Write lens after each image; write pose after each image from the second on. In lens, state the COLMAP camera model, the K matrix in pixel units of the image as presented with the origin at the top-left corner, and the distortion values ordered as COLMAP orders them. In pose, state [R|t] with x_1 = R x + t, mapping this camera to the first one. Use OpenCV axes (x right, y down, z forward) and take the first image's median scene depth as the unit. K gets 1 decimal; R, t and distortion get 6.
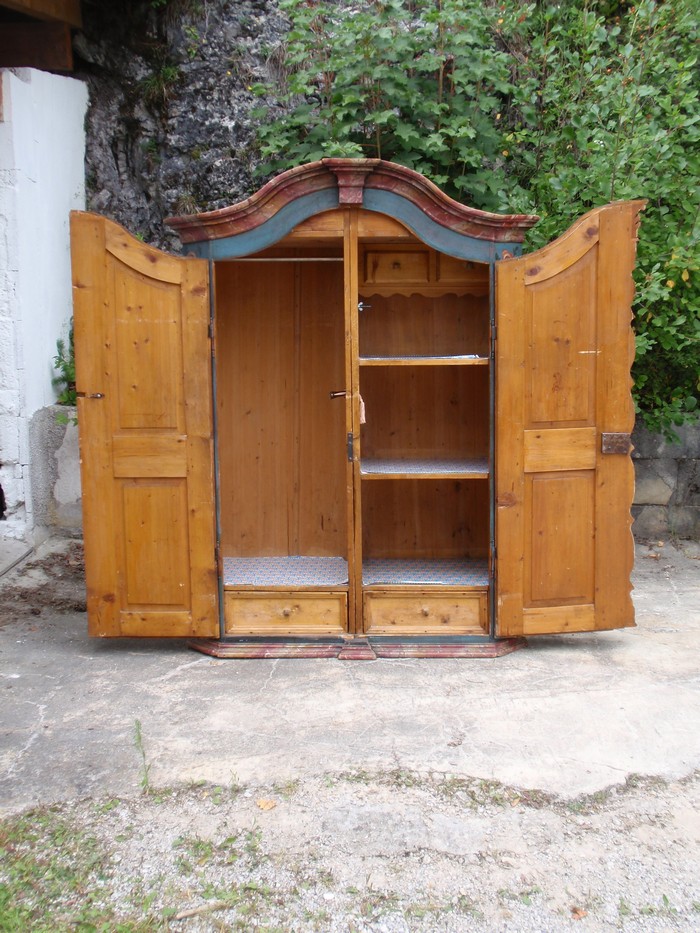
lens RADIAL K [[1016.2, 0, 338.4], [0, 1016.2, 463.8], [0, 0, 1]] dist [-0.008465, 0.043351]
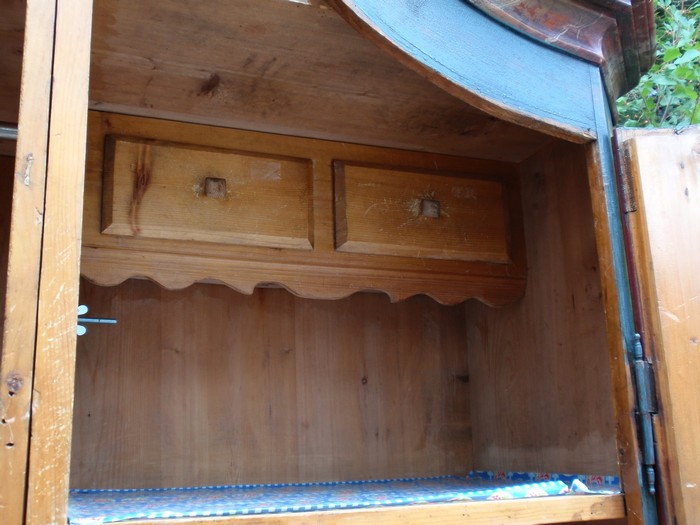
lens RADIAL K [[762.4, 0, 350.0], [0, 762.4, 262.5], [0, 0, 1]] dist [-0.008465, 0.043351]
pose [[0.926852, 0.069559, 0.368926, 0.012602], [0.072264, 0.931254, -0.357132, -0.092335], [-0.368405, 0.357668, 0.858109, 0.825744]]
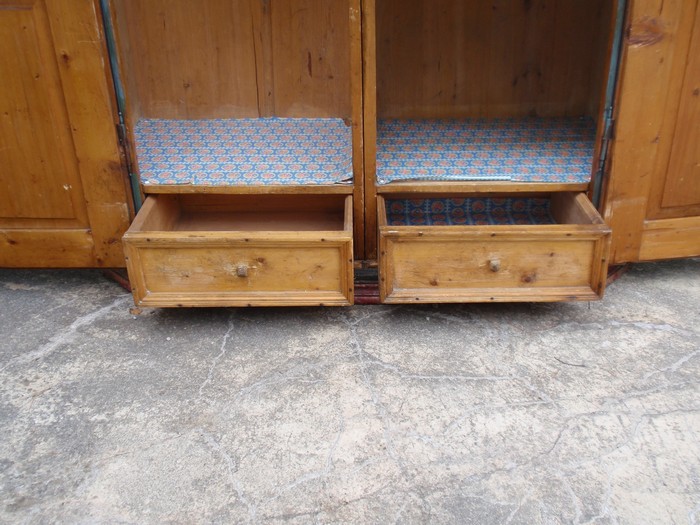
lens RADIAL K [[762.4, 0, 350.0], [0, 762.4, 262.5], [0, 0, 1]] dist [-0.008465, 0.043351]
pose [[0.999900, -0.009229, 0.010732, 0.003141], [0.004766, 0.933435, 0.358714, 0.003223], [-0.013328, -0.358627, 0.933386, 0.576009]]
